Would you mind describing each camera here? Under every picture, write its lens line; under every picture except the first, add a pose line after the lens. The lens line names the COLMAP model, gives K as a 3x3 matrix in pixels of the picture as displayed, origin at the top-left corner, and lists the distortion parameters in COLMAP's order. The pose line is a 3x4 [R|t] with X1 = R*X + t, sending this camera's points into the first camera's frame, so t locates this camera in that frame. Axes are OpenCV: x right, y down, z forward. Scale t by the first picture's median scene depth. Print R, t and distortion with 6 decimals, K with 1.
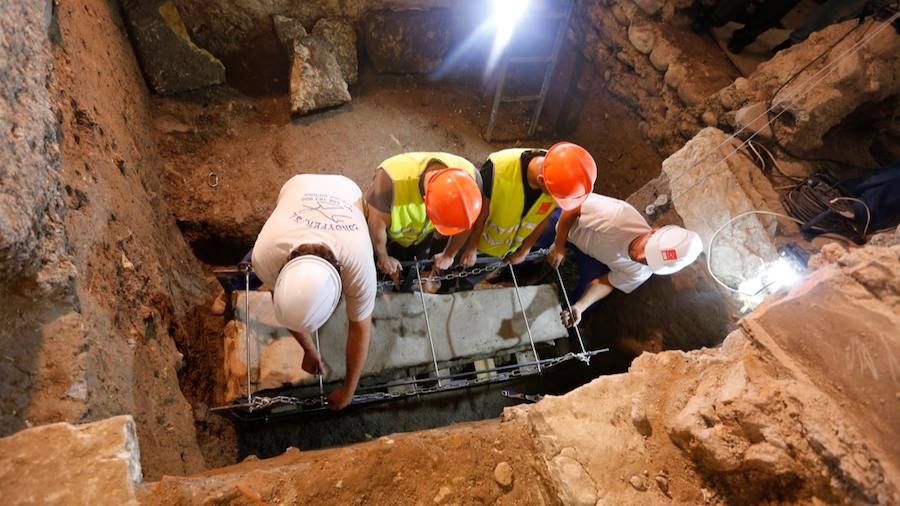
lens RADIAL K [[406.5, 0, 450.0], [0, 406.5, 248.6], [0, 0, 1]] dist [-0.038665, 0.009487]
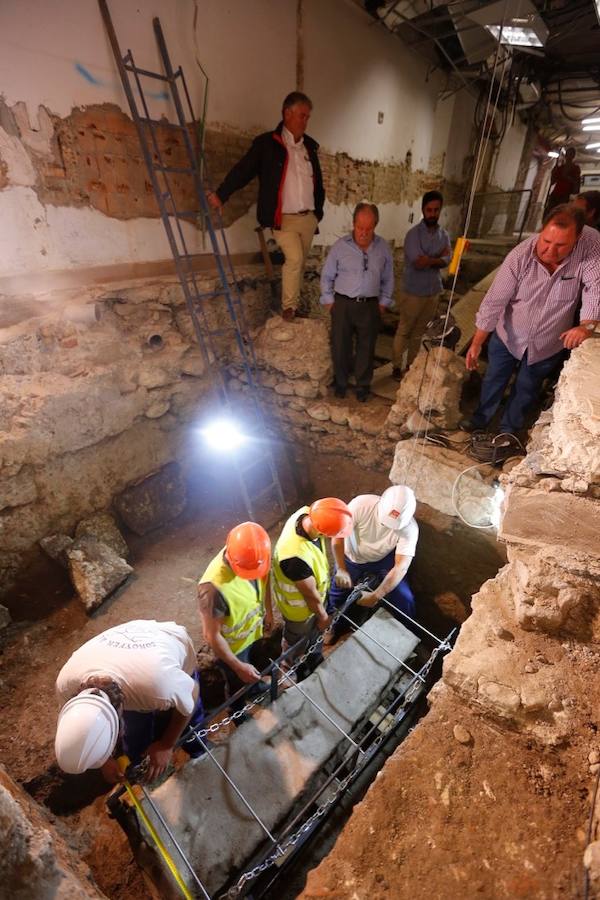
lens RADIAL K [[407.2, 0, 297.4], [0, 407.2, 451.8], [0, 0, 1]] dist [-0.045159, 0.014070]
pose [[0.822423, -0.465741, 0.326658, -0.137614], [0.561005, 0.759193, -0.329999, -0.002821], [-0.094302, 0.454656, 0.885661, -0.233304]]
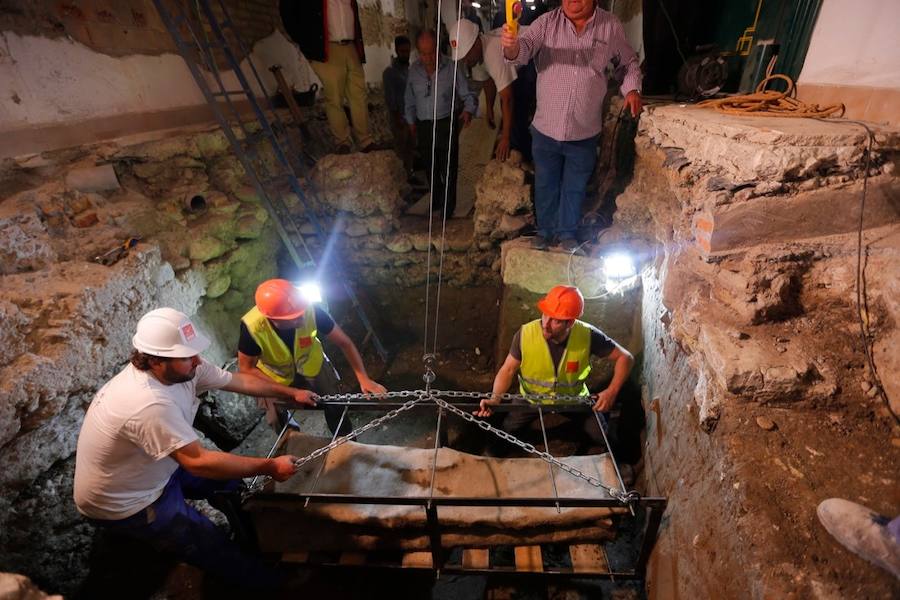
lens RADIAL K [[407.2, 0, 448.7], [0, 407.2, 297.9], [0, 0, 1]] dist [-0.045159, 0.014070]
pose [[0.492592, -0.646002, 0.583125, -0.443081], [0.831407, 0.547307, -0.096004, -0.224511], [-0.257130, 0.532106, 0.806689, -0.041183]]
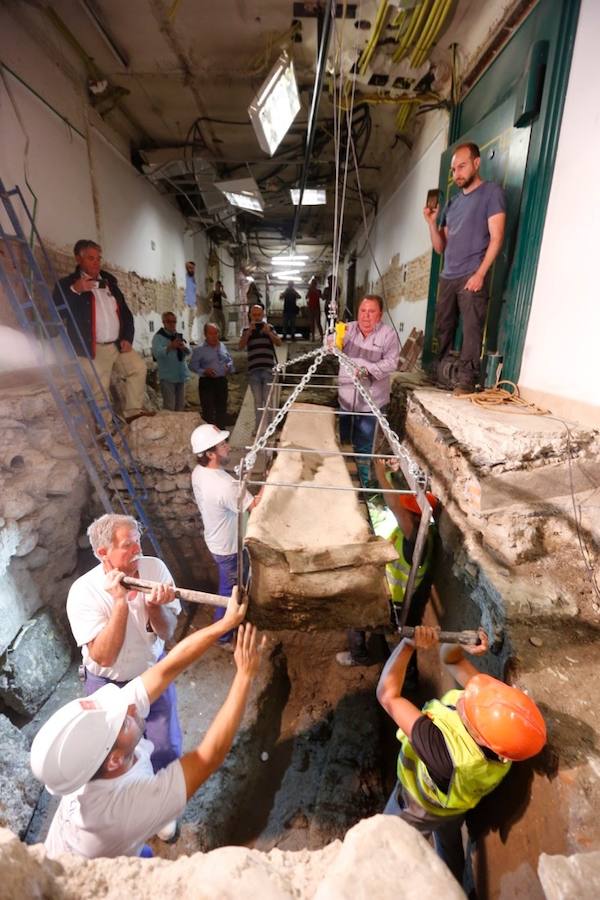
lens RADIAL K [[407.2, 0, 295.2], [0, 407.2, 451.1], [0, 0, 1]] dist [-0.045159, 0.014070]
pose [[0.352423, -0.499314, 0.791507, -0.606918], [0.851595, 0.521810, -0.049999, -0.364654], [-0.388052, 0.691664, 0.609111, -0.152662]]
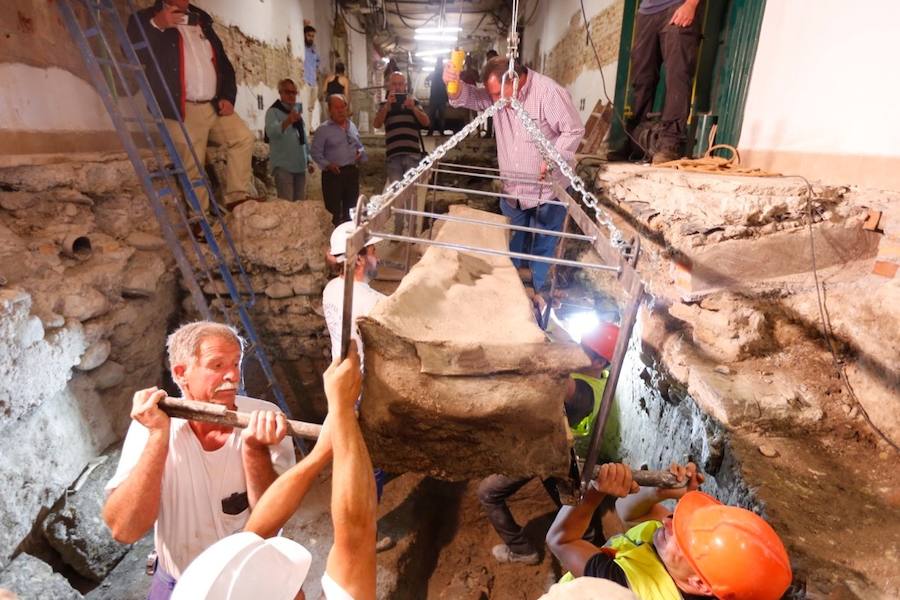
lens RADIAL K [[513.2, 0, 447.7], [0, 513.2, 297.7], [0, 0, 1]] dist [-0.033414, 0.027481]
pose [[0.347066, -0.510336, 0.786831, -0.658061], [0.849447, 0.526635, -0.033112, -0.298837], [-0.397474, 0.679863, 0.616280, -0.020051]]
